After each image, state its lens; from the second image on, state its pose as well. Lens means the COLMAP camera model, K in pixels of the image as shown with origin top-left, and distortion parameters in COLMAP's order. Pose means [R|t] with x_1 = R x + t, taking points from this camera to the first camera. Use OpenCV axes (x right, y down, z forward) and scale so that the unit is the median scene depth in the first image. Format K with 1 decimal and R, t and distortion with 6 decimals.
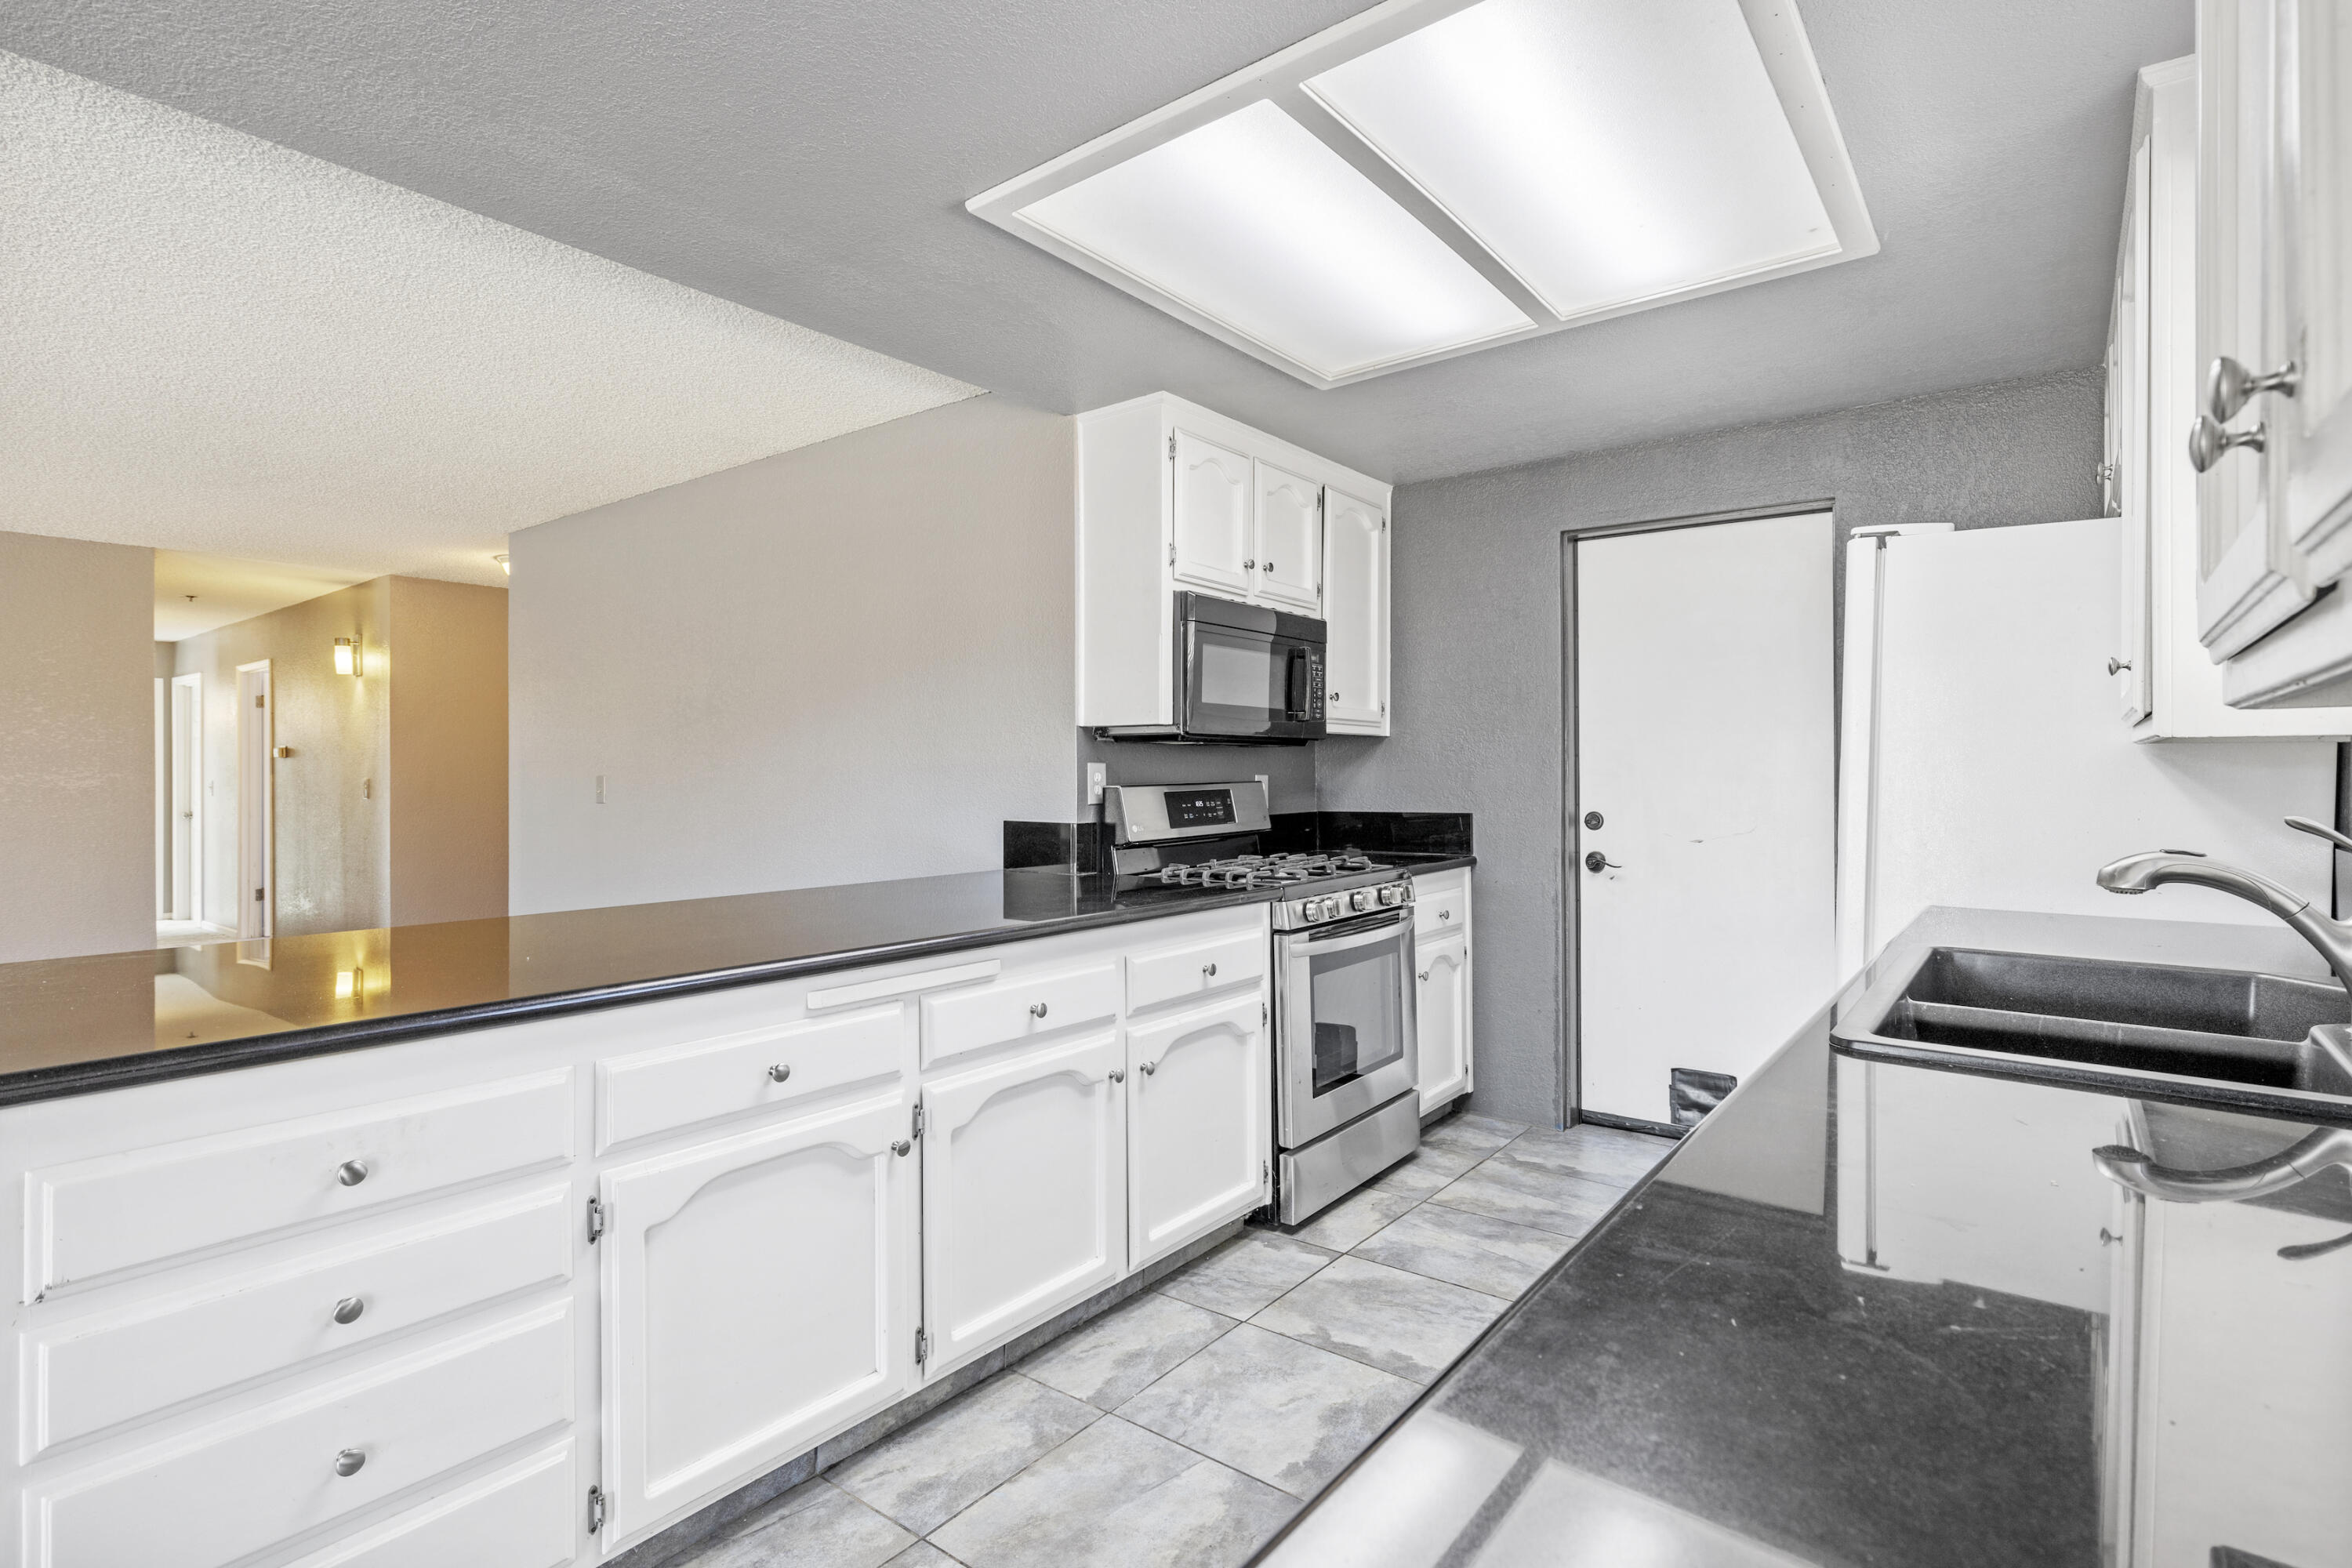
lens RADIAL K [[1144.3, 0, 1176.0], [0, 1144.3, 784.0], [0, 0, 1]] dist [-0.003468, -0.000569]
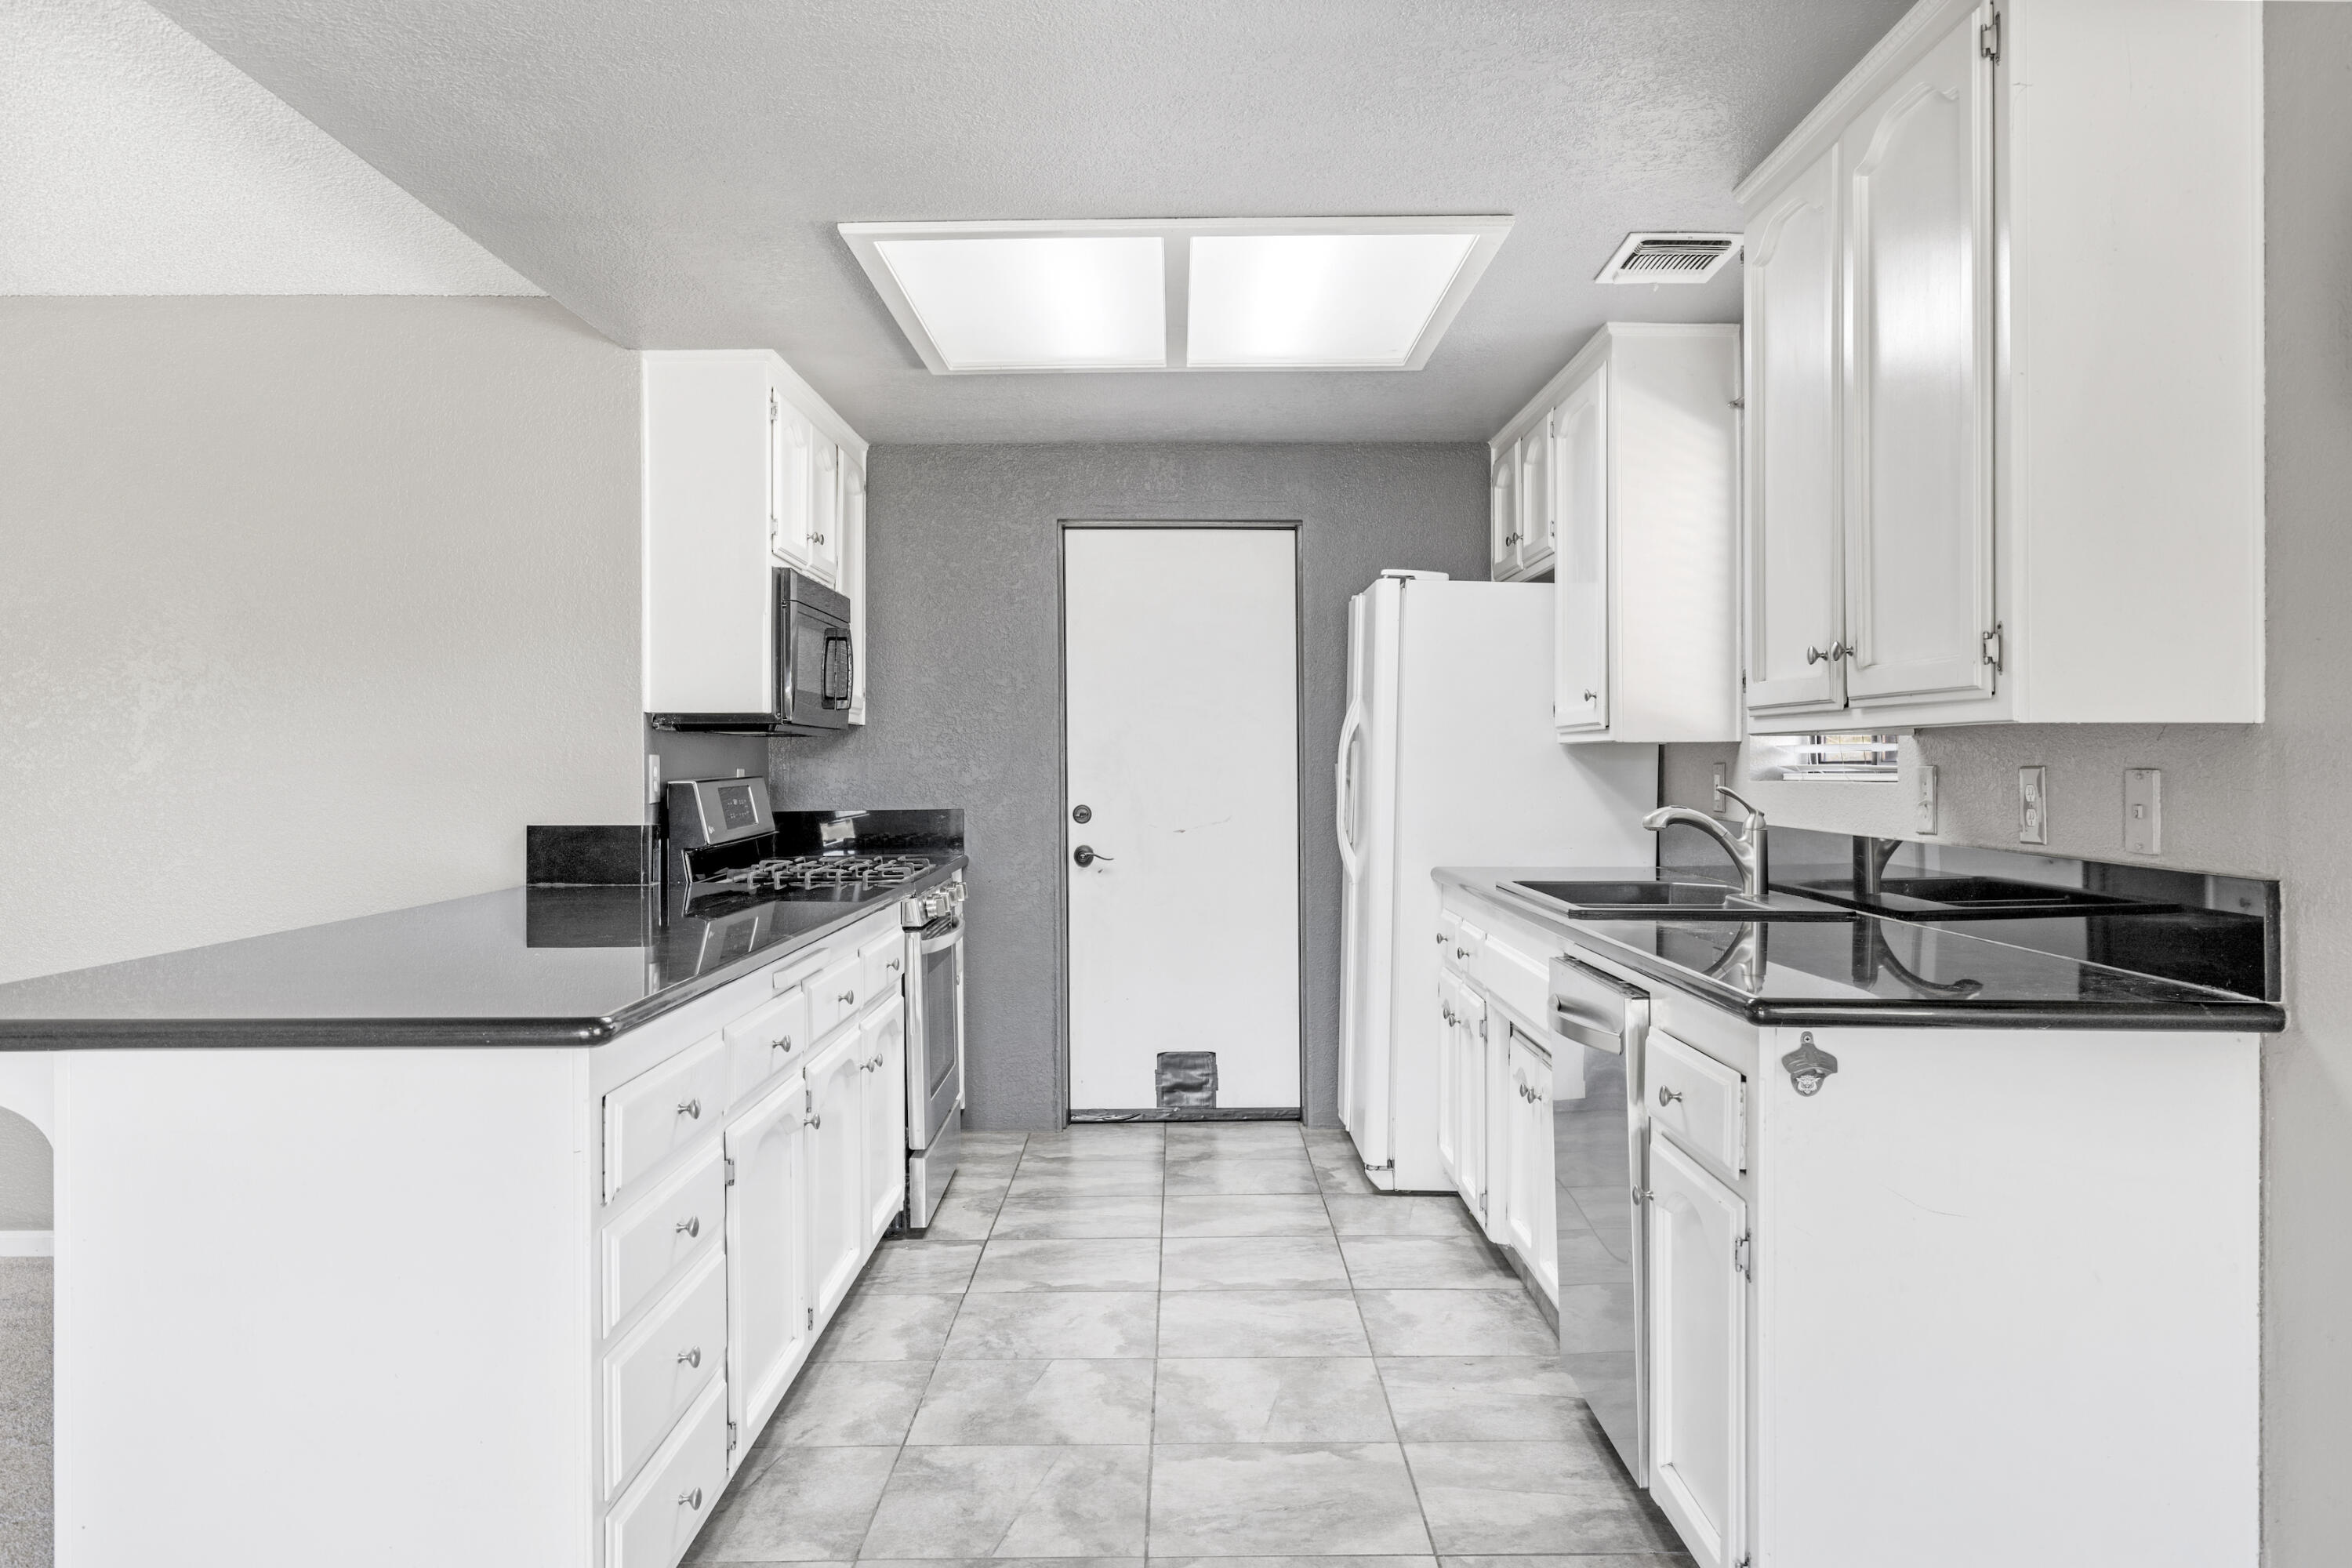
lens RADIAL K [[1781.8, 0, 1176.0], [0, 1781.8, 784.0], [0, 0, 1]] dist [0.006888, 0.001147]
pose [[0.790404, -0.008286, 0.612530, -0.657069], [0.008321, 0.999961, 0.002789, 0.003267], [-0.612530, 0.002892, 0.790442, -0.338841]]
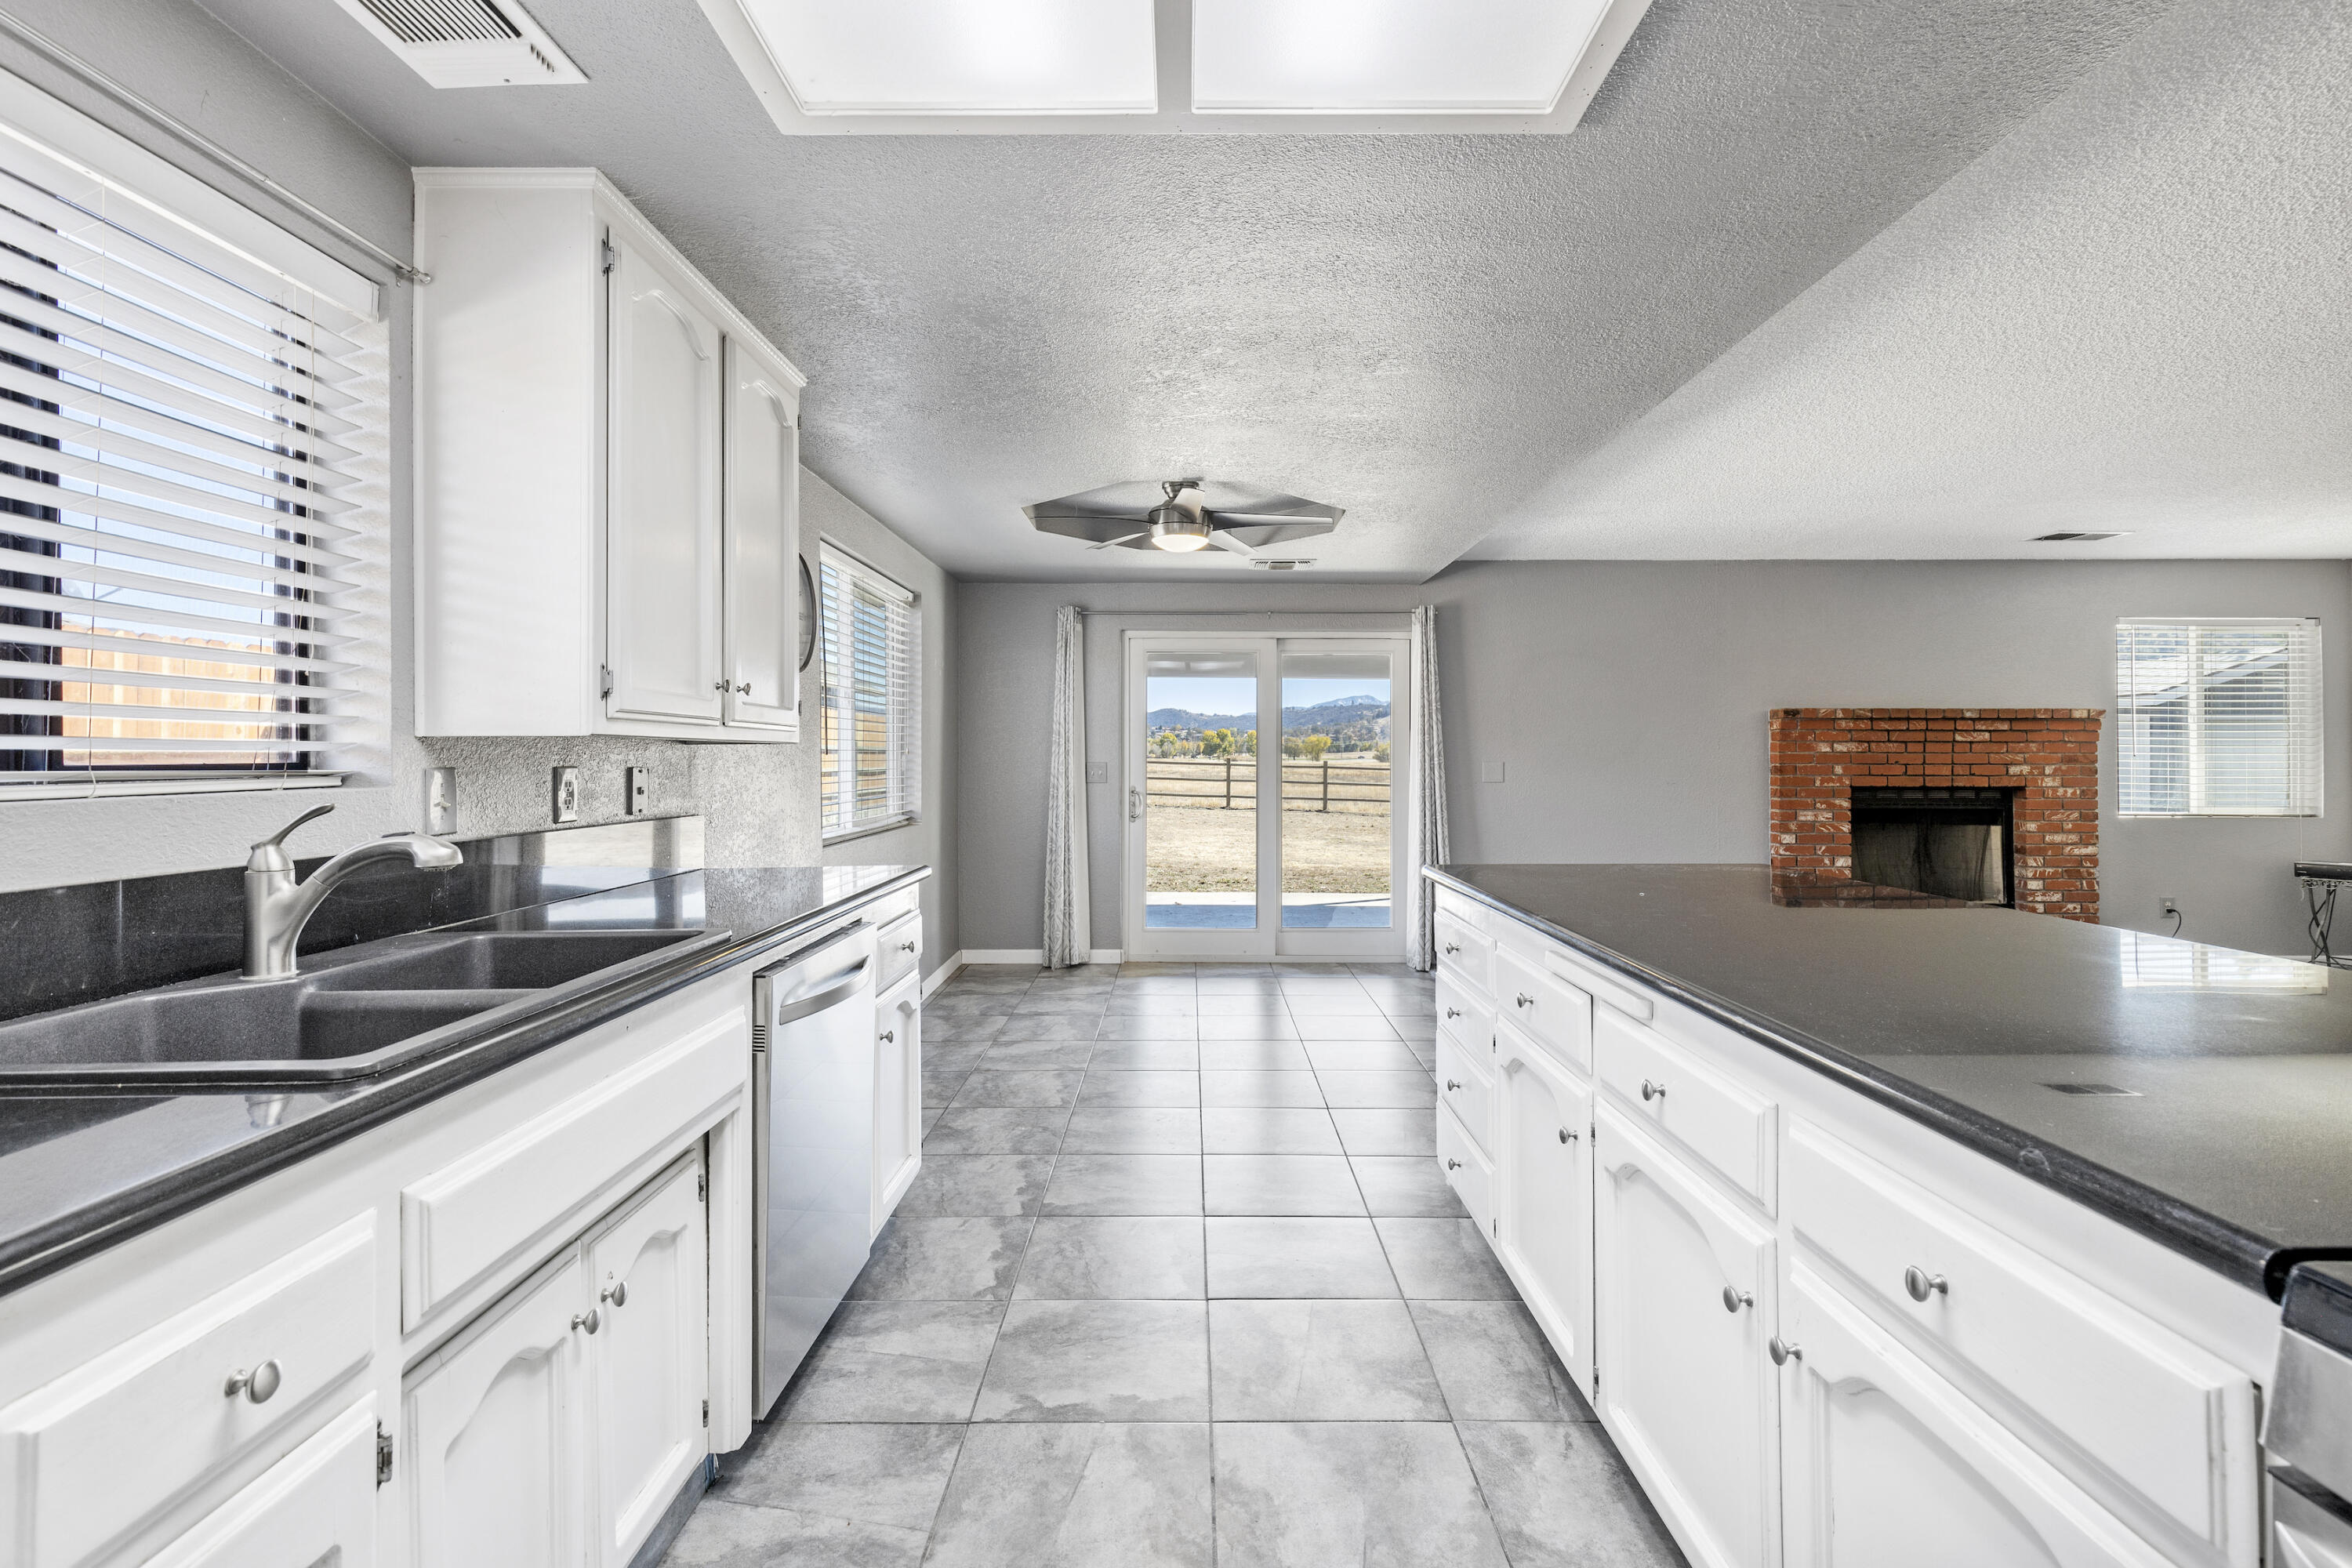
lens RADIAL K [[1053.7, 0, 1176.0], [0, 1053.7, 784.0], [0, 0, 1]] dist [-0.000344, -0.000038]
pose [[-0.795216, 0.017495, -0.606073, 0.388001], [-0.001404, 0.999528, 0.030694, -0.011171], [0.606324, 0.025259, -0.794816, 1.011032]]
